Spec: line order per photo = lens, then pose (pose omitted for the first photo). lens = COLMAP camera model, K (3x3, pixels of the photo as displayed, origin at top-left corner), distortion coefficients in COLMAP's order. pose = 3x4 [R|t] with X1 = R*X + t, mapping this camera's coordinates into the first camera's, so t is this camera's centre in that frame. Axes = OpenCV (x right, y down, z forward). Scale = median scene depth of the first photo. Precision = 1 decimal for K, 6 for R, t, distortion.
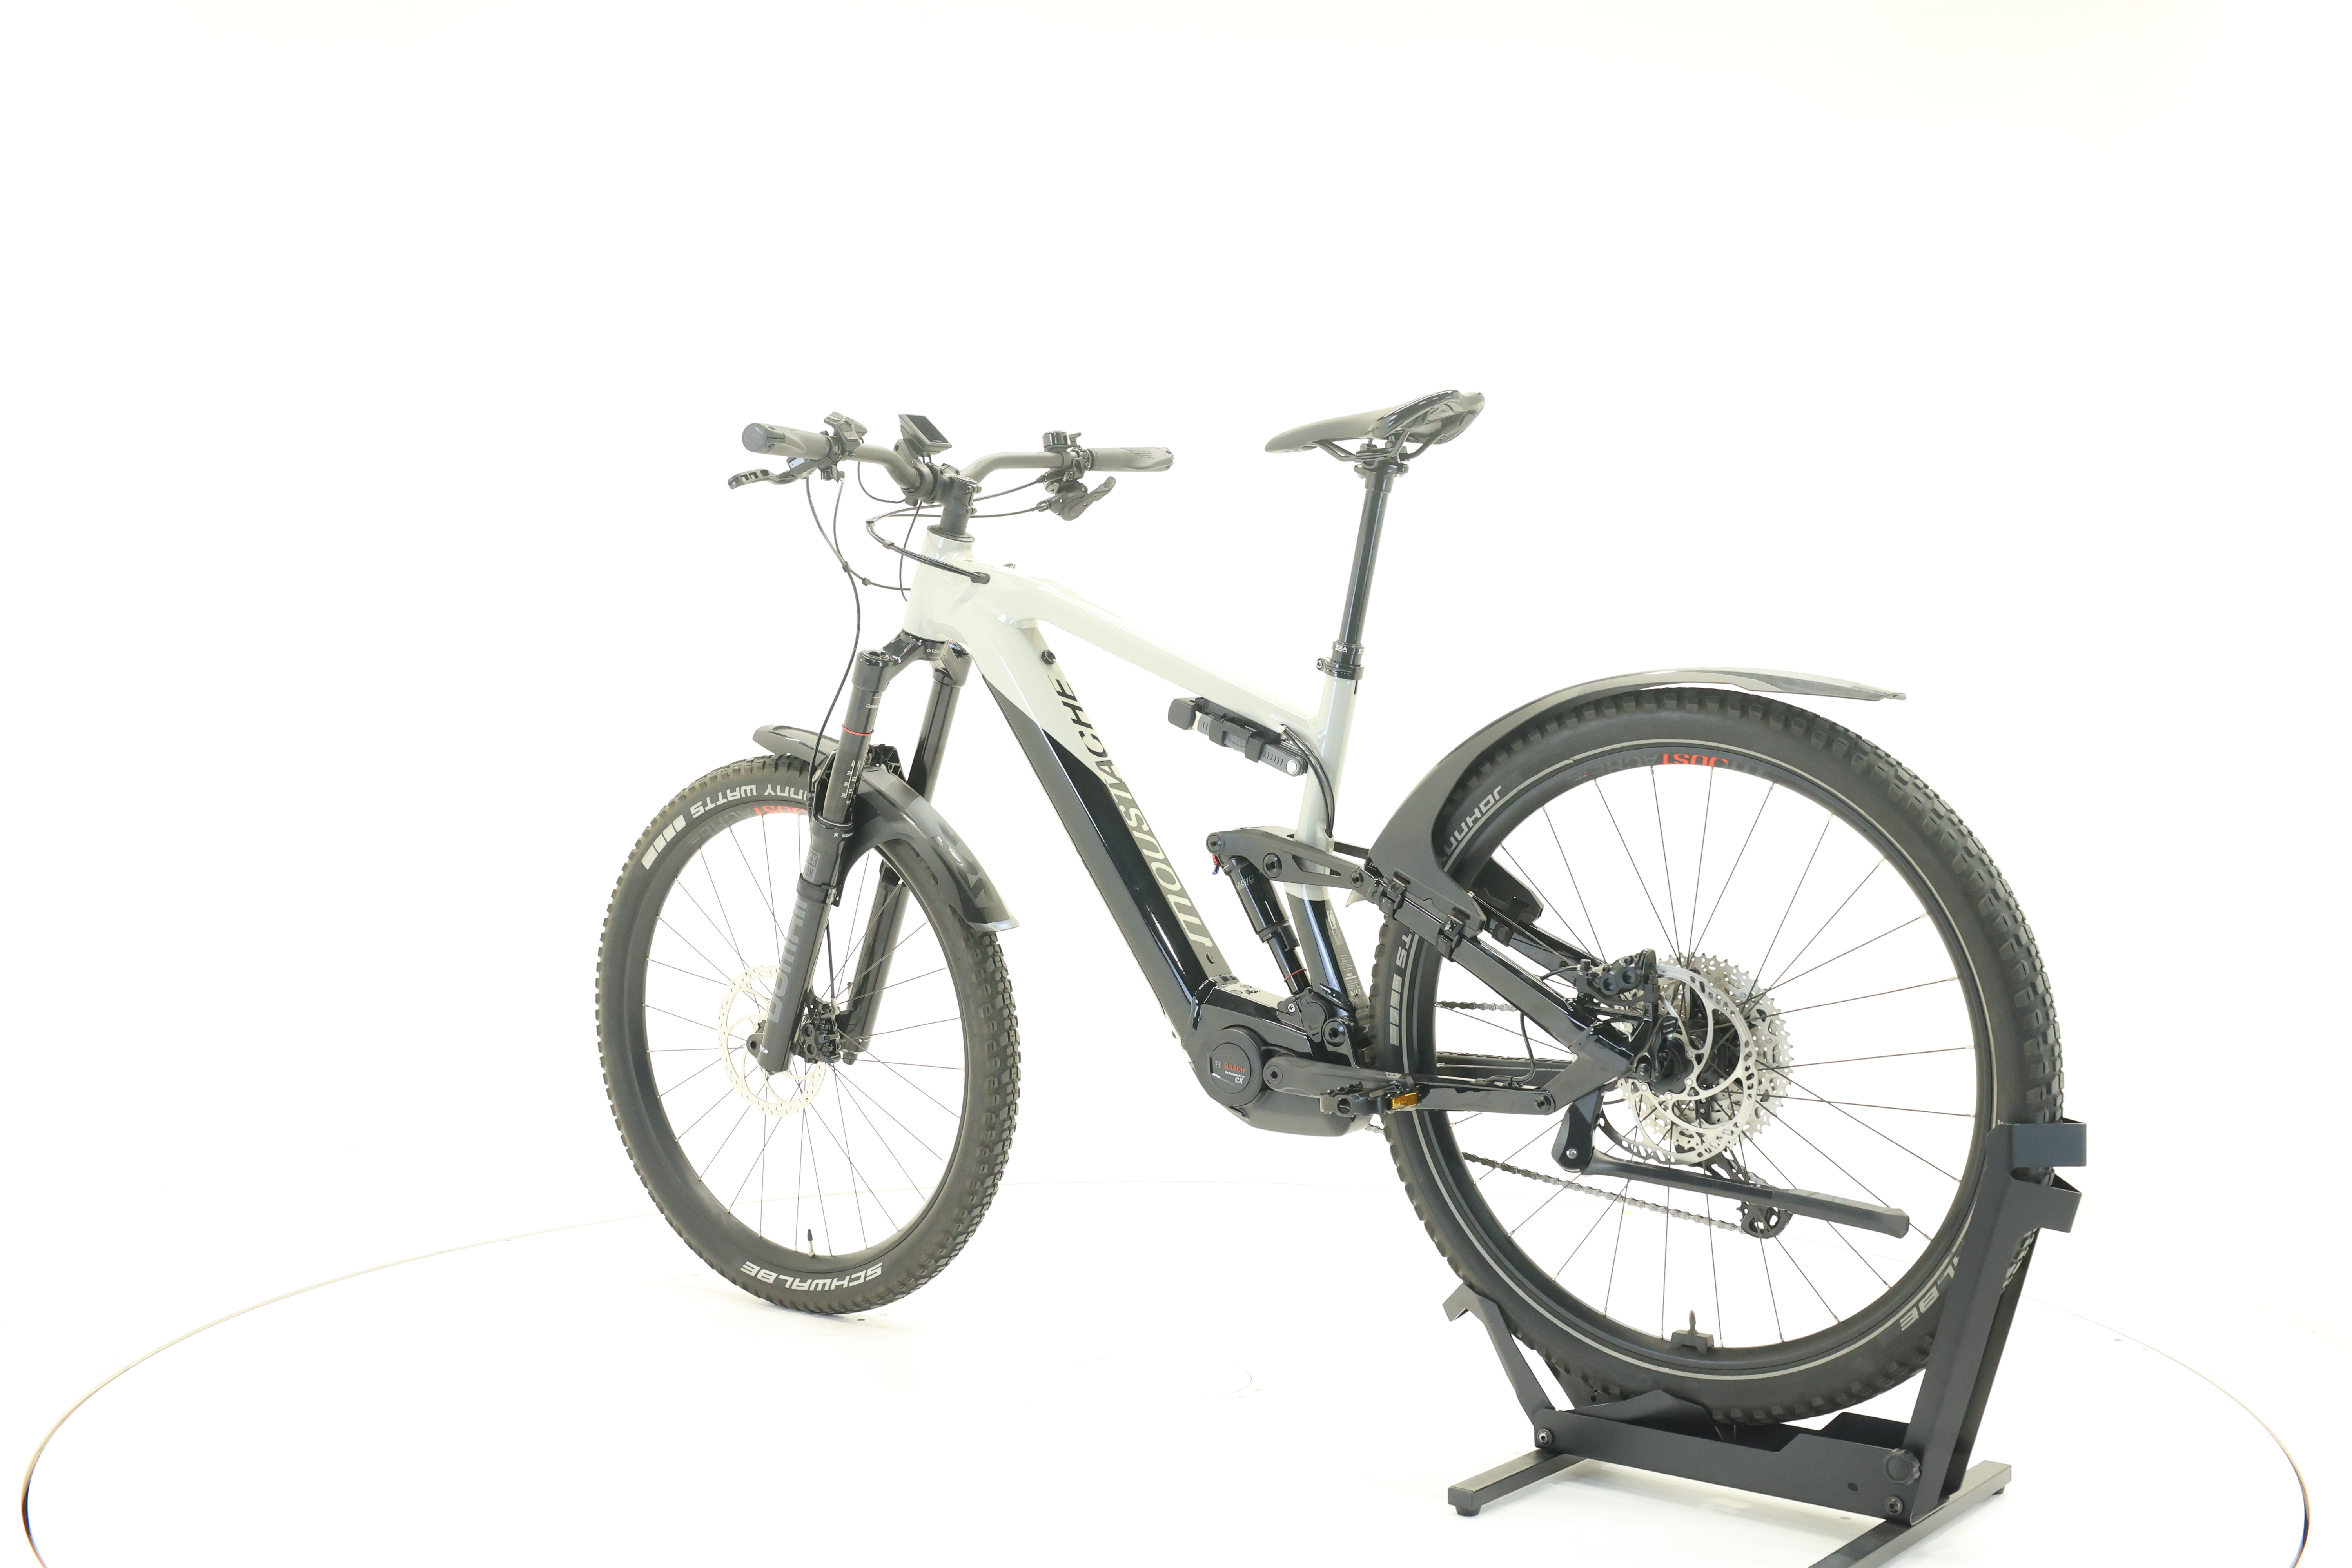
lens RADIAL K [[2469.9, 0, 1176.0], [0, 2469.9, 784.0], [0, 0, 1]] dist [0.065578, -0.002290]
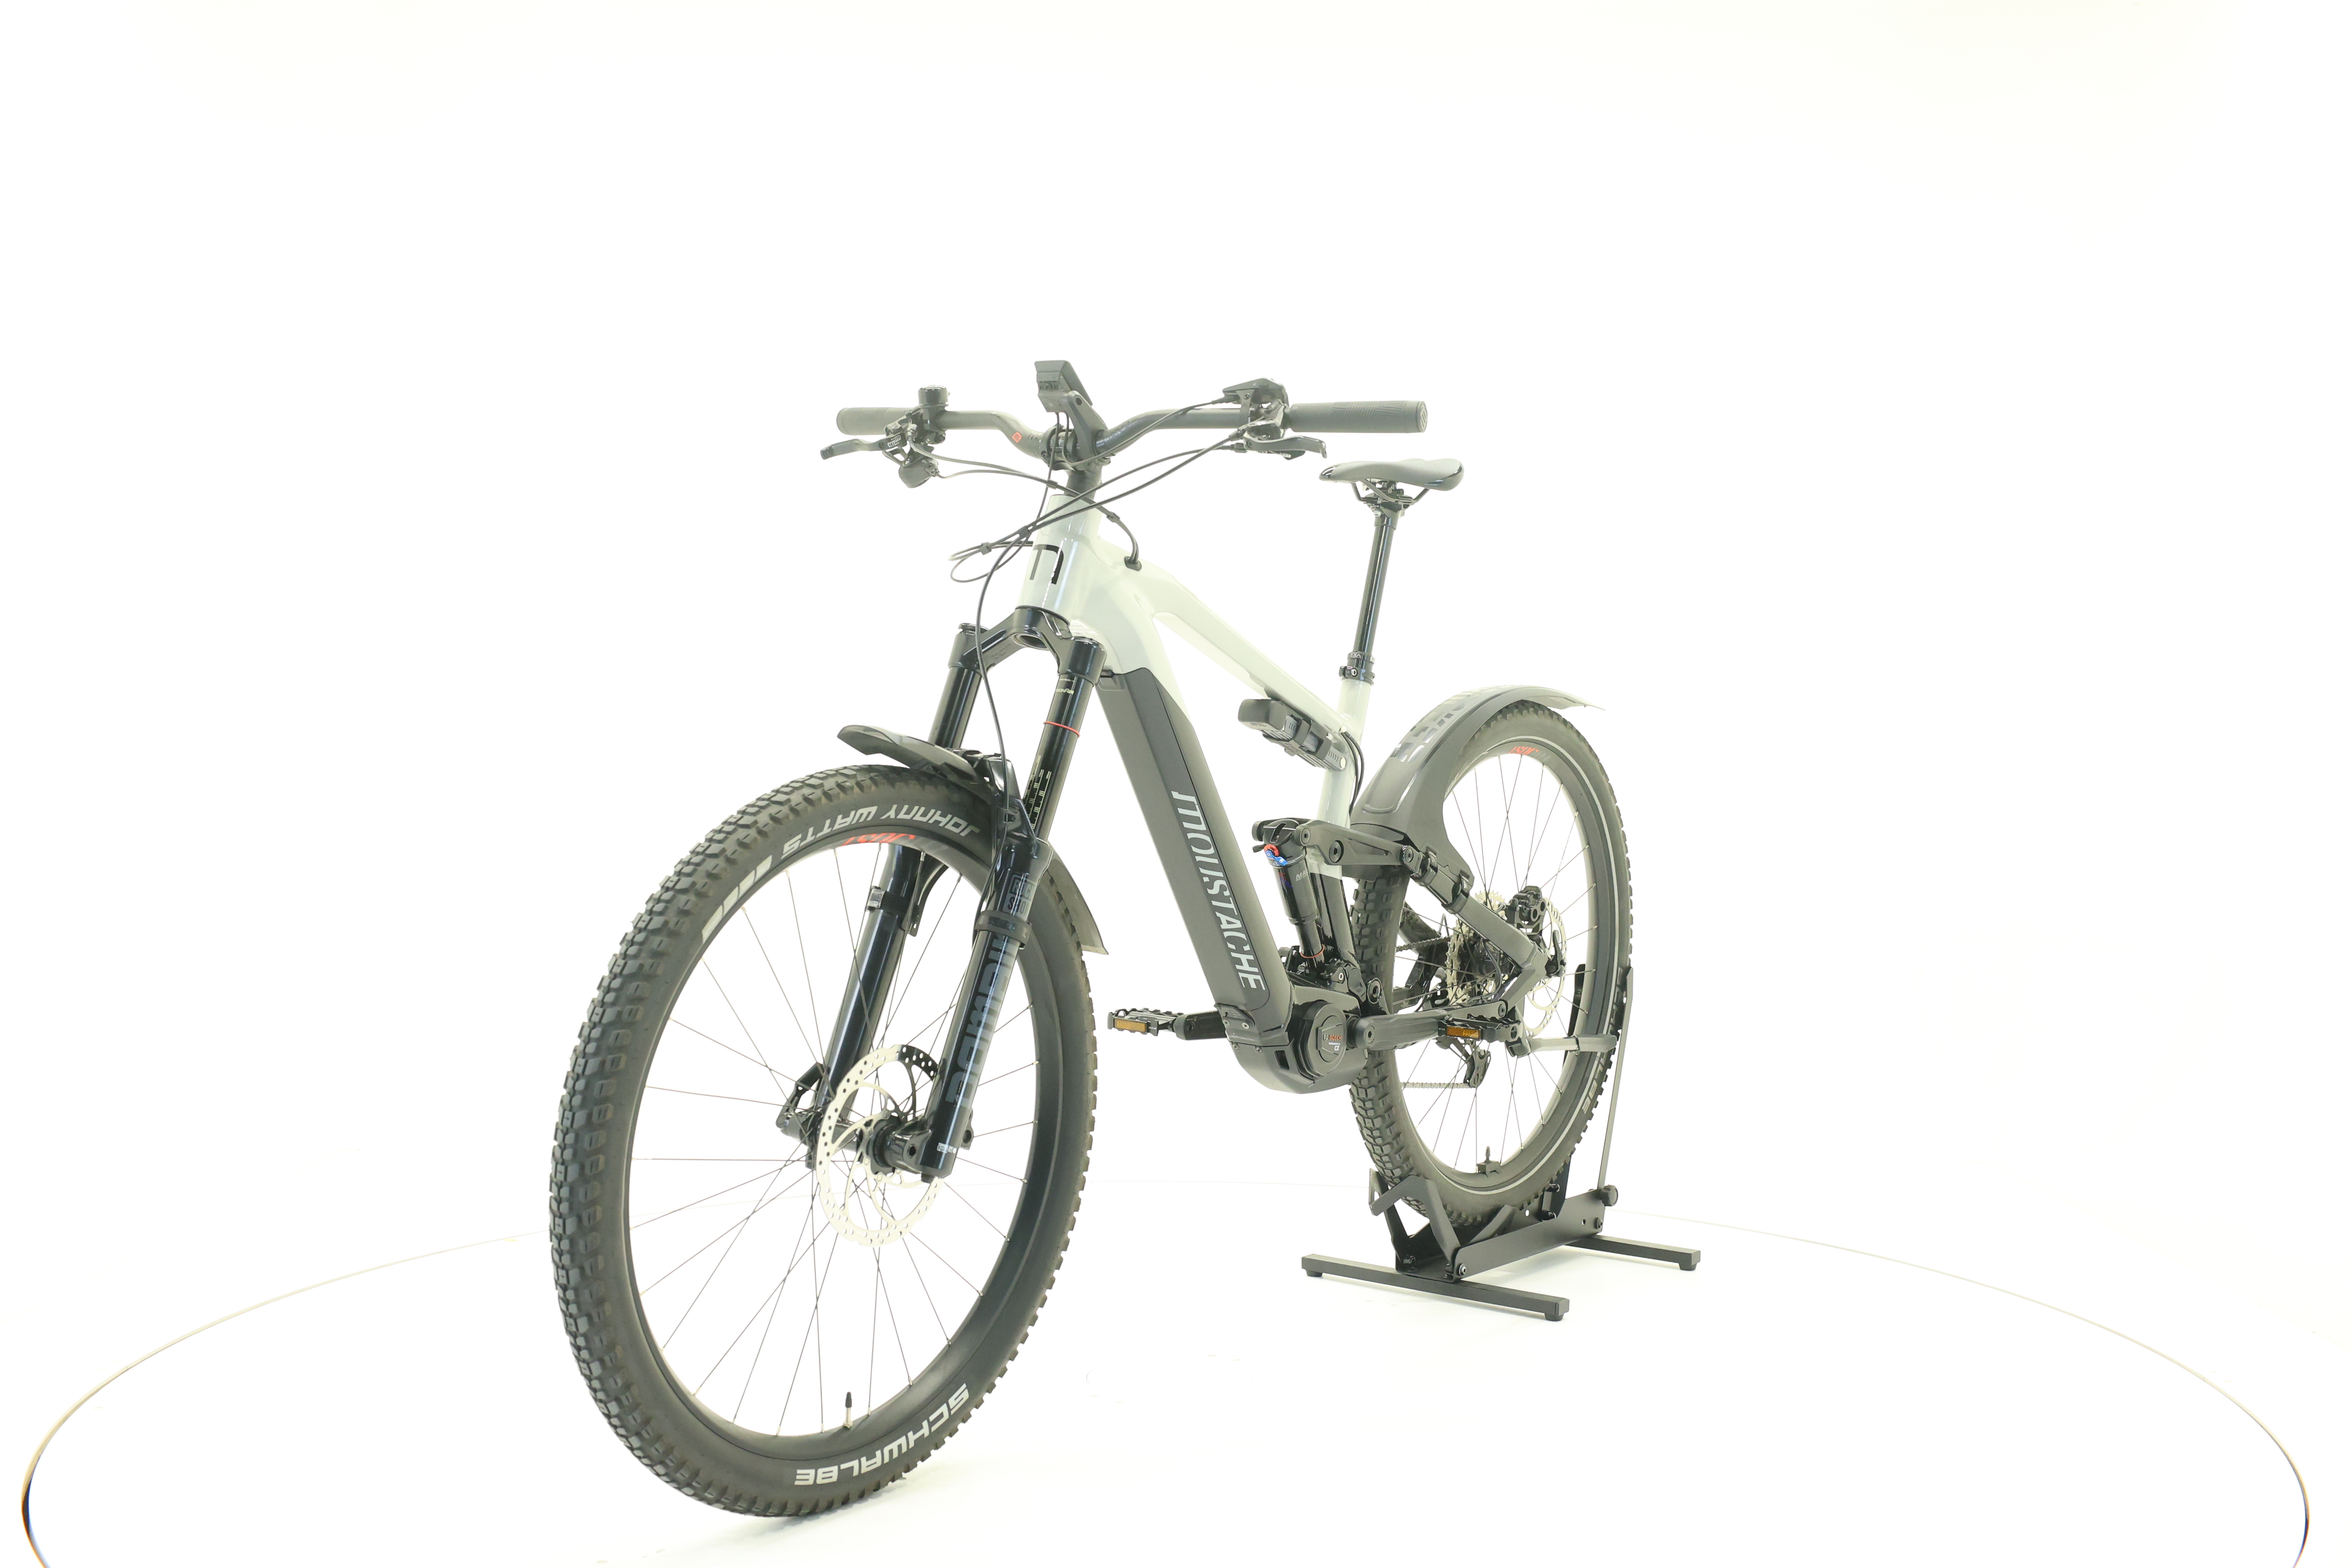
lens RADIAL K [[2469.9, 0, 1176.0], [0, 2469.9, 784.0], [0, 0, 1]] dist [0.065578, -0.002290]
pose [[-0.002520, -0.027666, 0.999614, -1.107902], [0.018384, 0.999447, 0.027707, -0.030488], [-0.999828, 0.018447, -0.002010, 1.106358]]
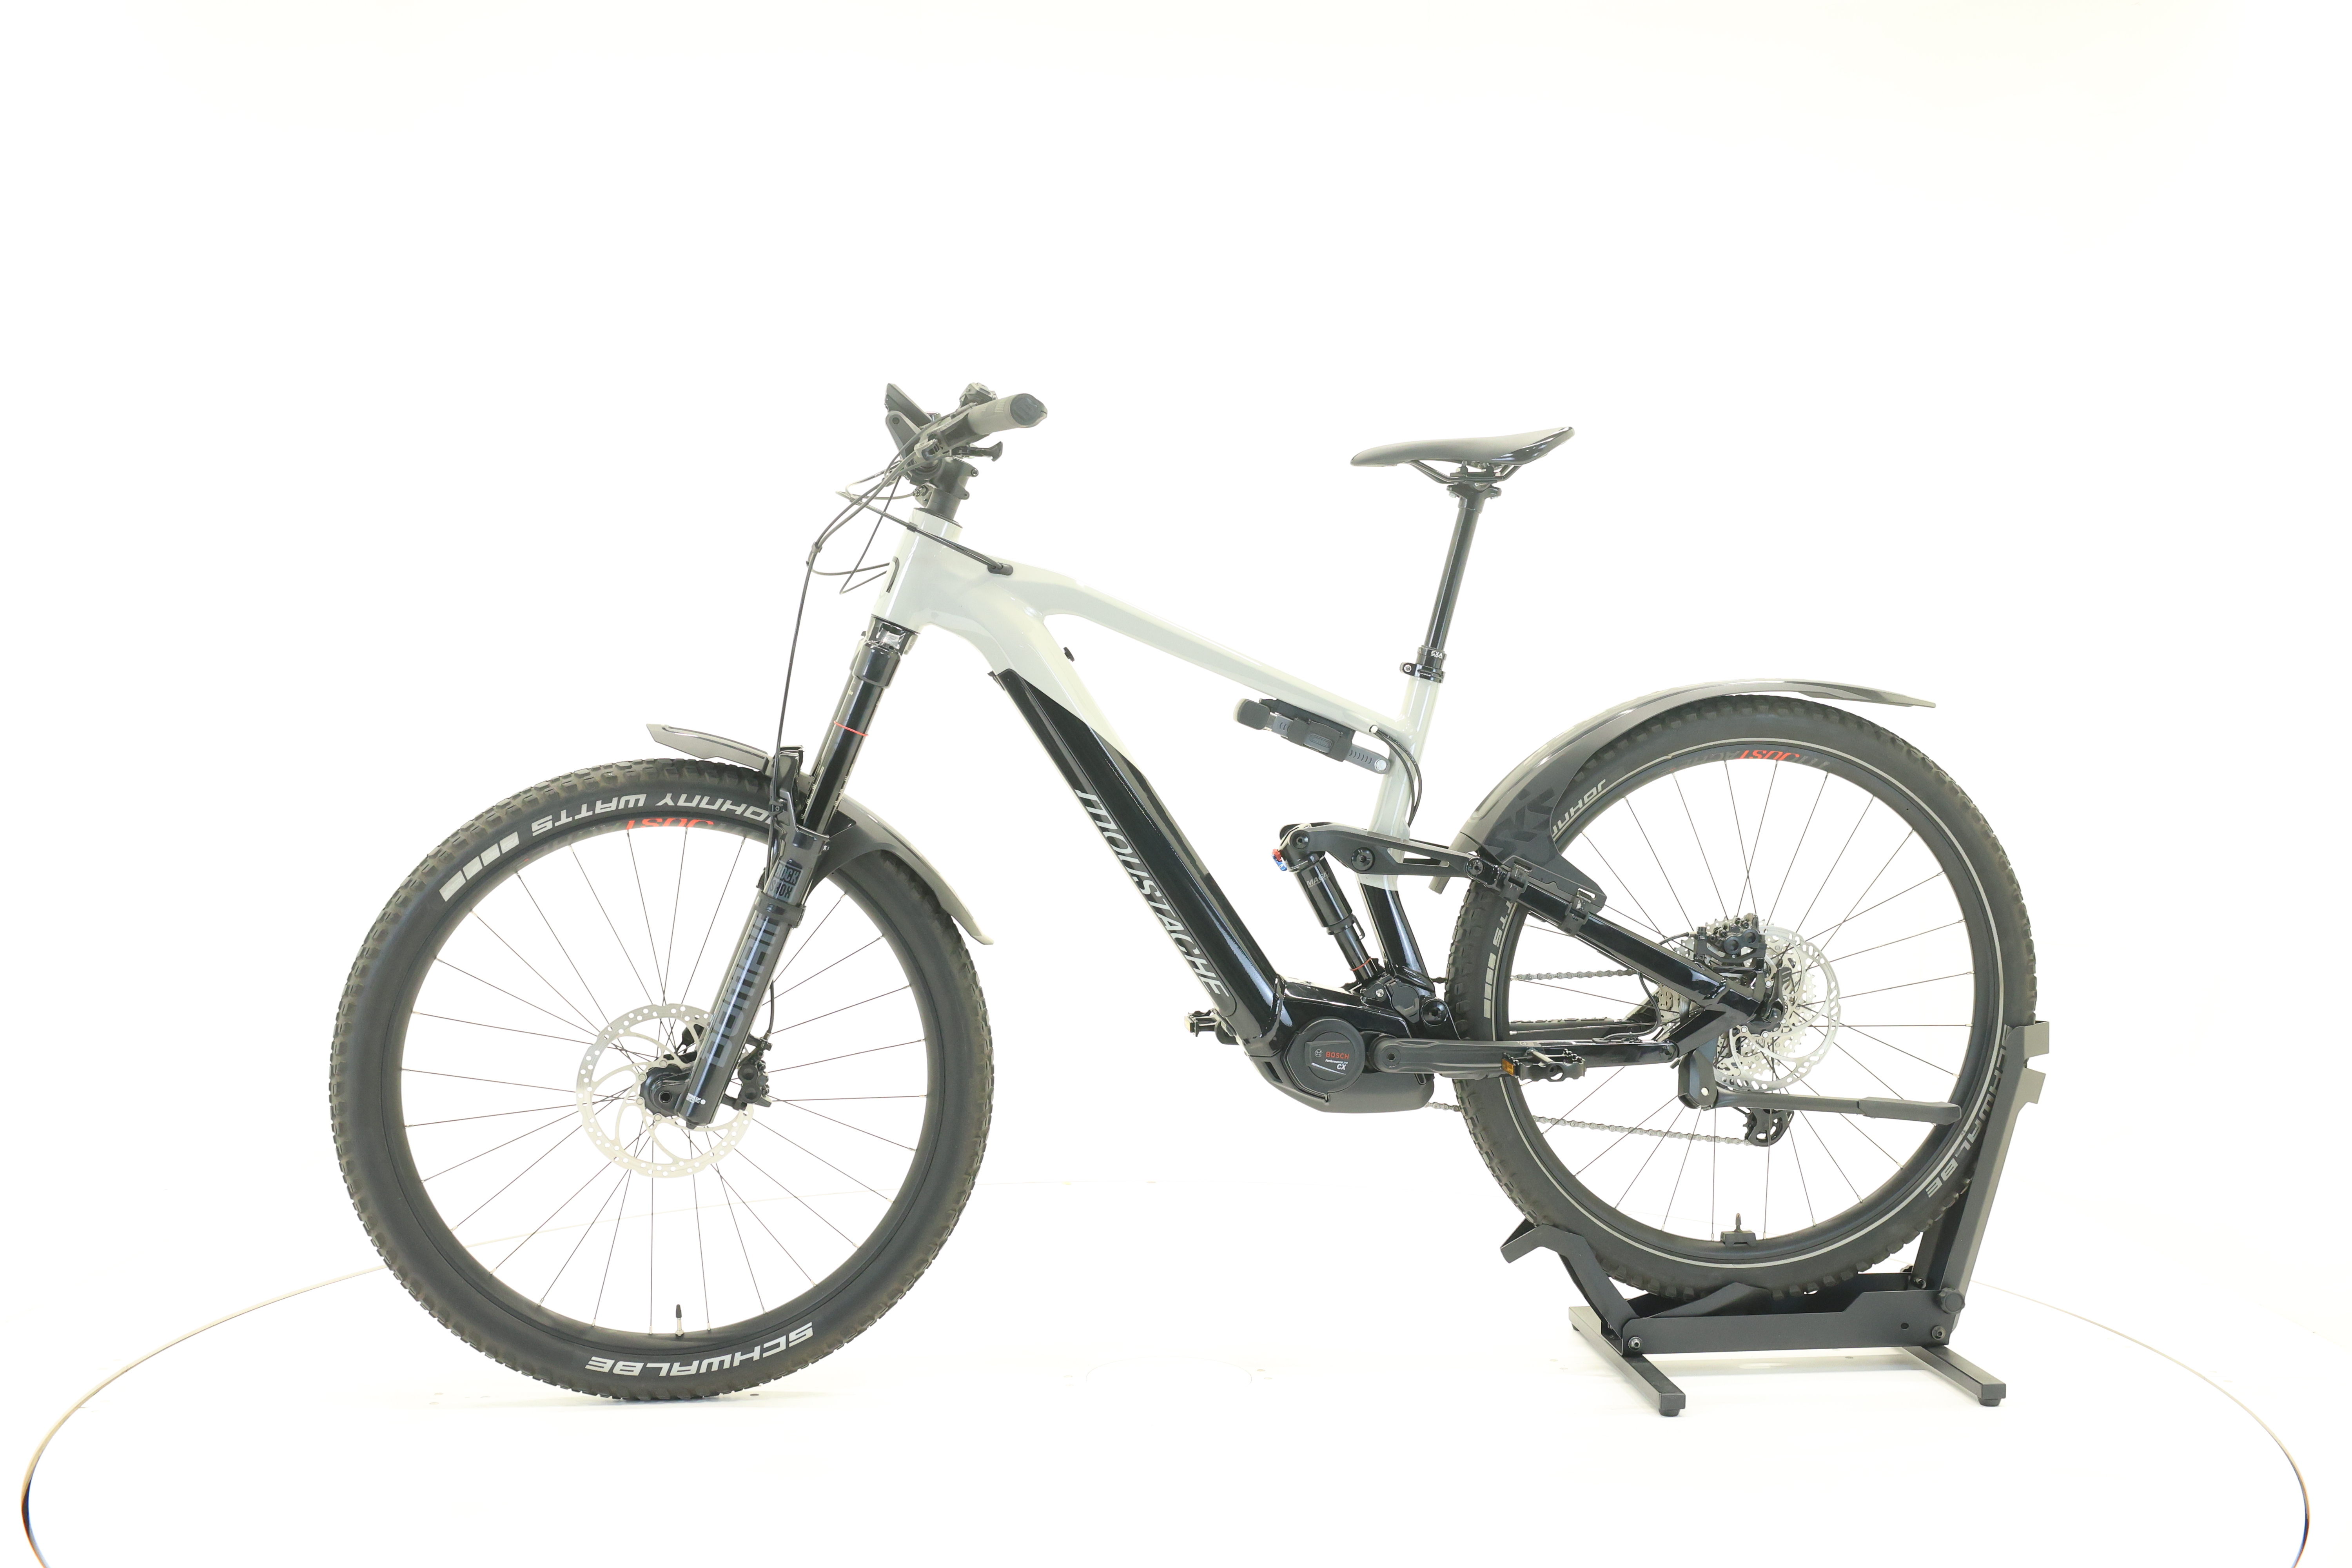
lens RADIAL K [[2469.9, 0, 1176.0], [0, 2469.9, 784.0], [0, 0, 1]] dist [0.065578, -0.002290]
pose [[0.710516, -0.015024, 0.703521, -0.780513], [0.015308, 0.999865, 0.005893, -0.006557], [-0.703514, 0.006582, 0.710650, 0.316836]]
